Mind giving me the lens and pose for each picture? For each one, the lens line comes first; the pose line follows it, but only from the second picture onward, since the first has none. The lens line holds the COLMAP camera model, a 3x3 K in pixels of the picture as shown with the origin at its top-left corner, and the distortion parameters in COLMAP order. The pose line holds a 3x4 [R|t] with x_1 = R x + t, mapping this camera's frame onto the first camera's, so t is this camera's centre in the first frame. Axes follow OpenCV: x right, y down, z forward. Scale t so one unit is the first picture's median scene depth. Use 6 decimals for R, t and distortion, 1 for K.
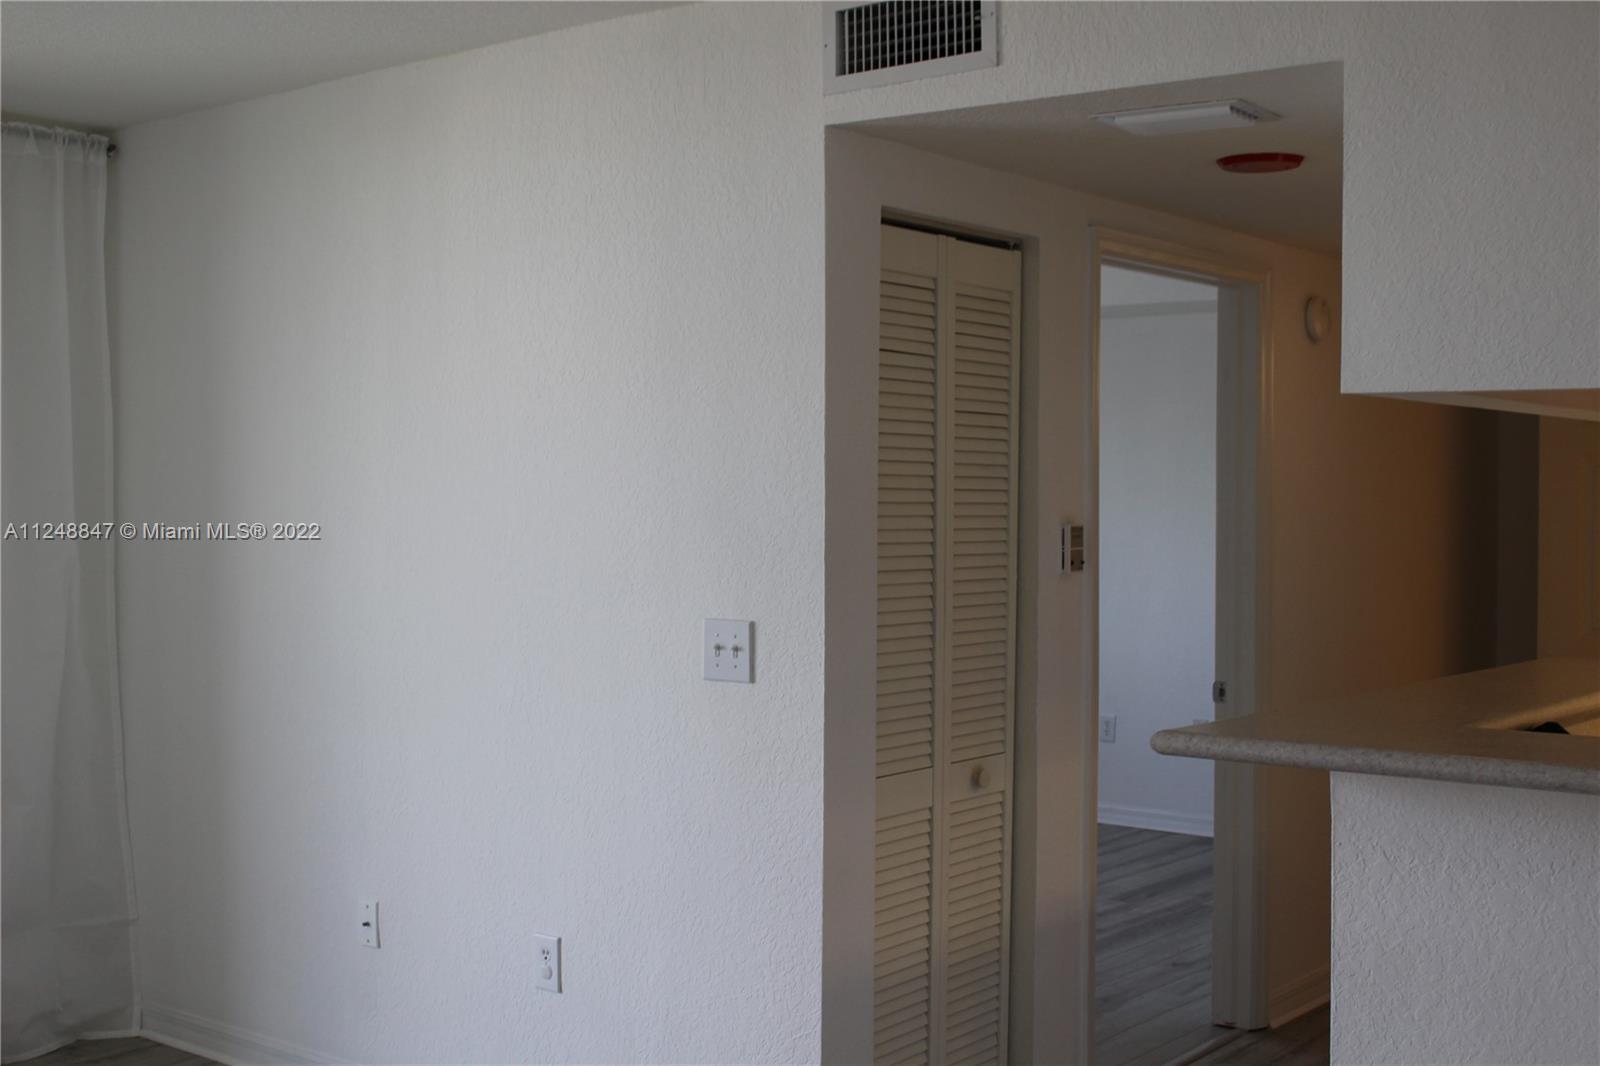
lens RADIAL K [[1881.1, 0, 805.1], [0, 1881.1, 530.9], [0, 0, 1]] dist [-0.049127, 0.000000]
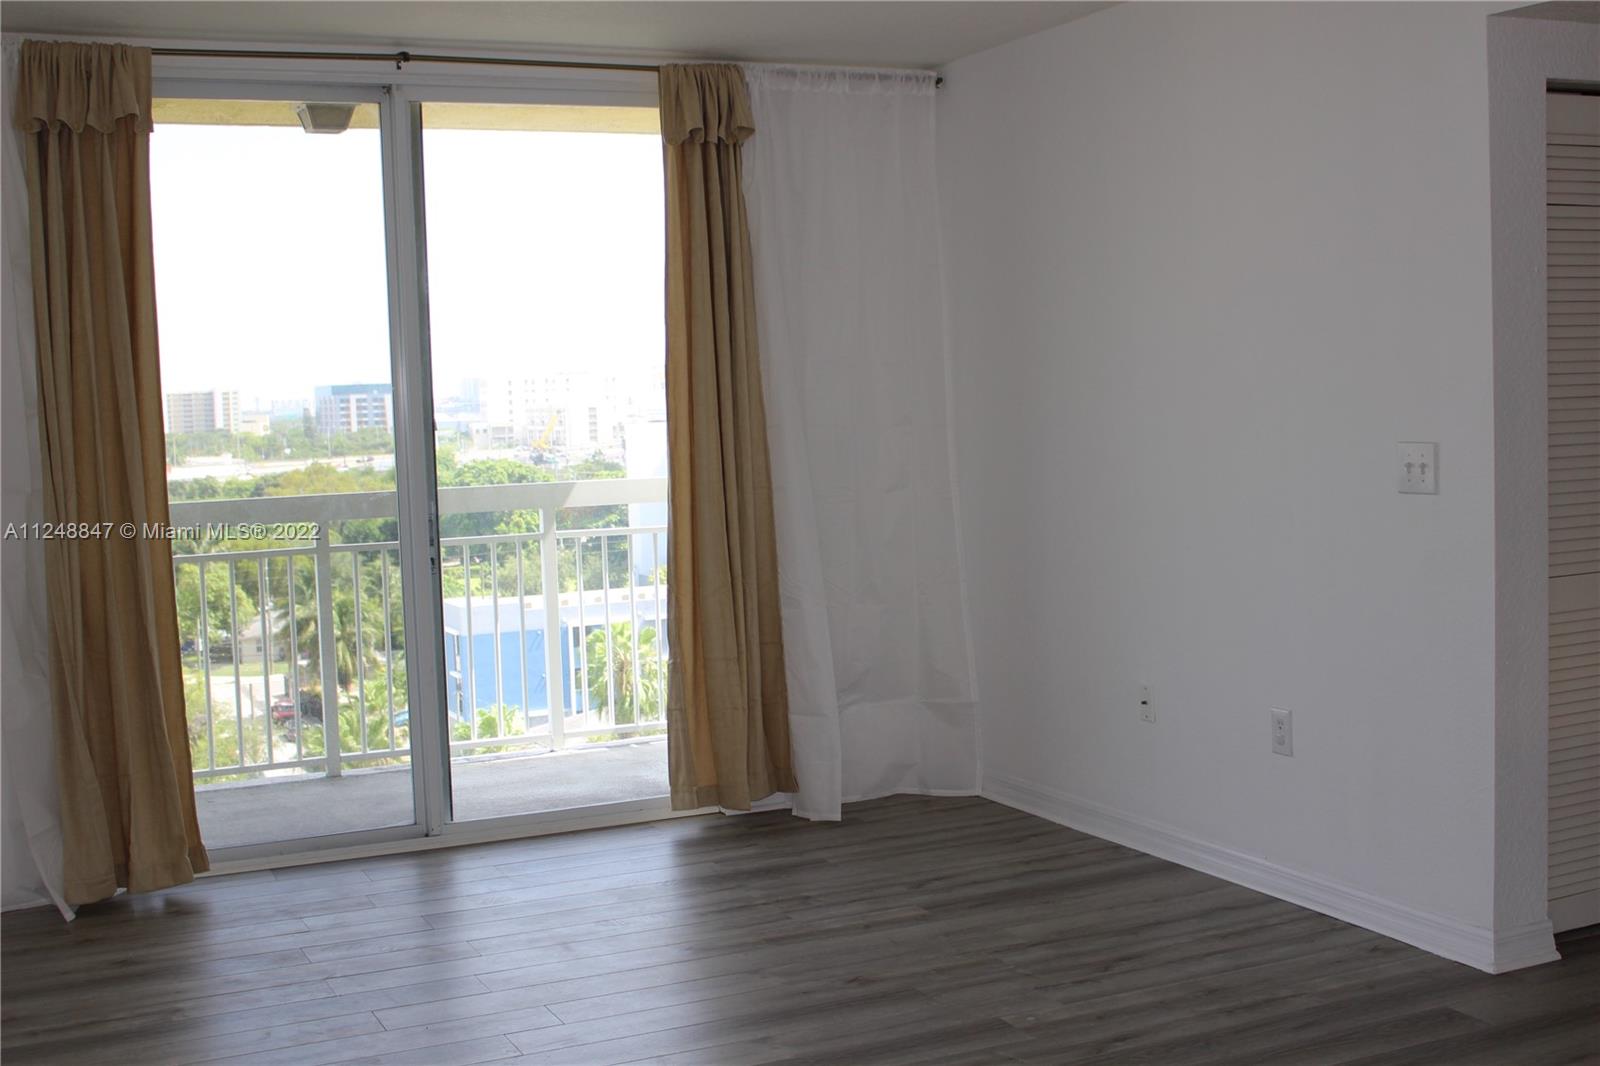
lens RADIAL K [[1881.1, 0, 797.3], [0, 1881.1, 533.6], [0, 0, 1]] dist [-0.049127, 0.000000]
pose [[0.890440, 0.005274, -0.455069, 0.135420], [0.025466, 0.997789, 0.061396, 0.020625], [0.454387, -0.066258, 0.888337, -0.207767]]
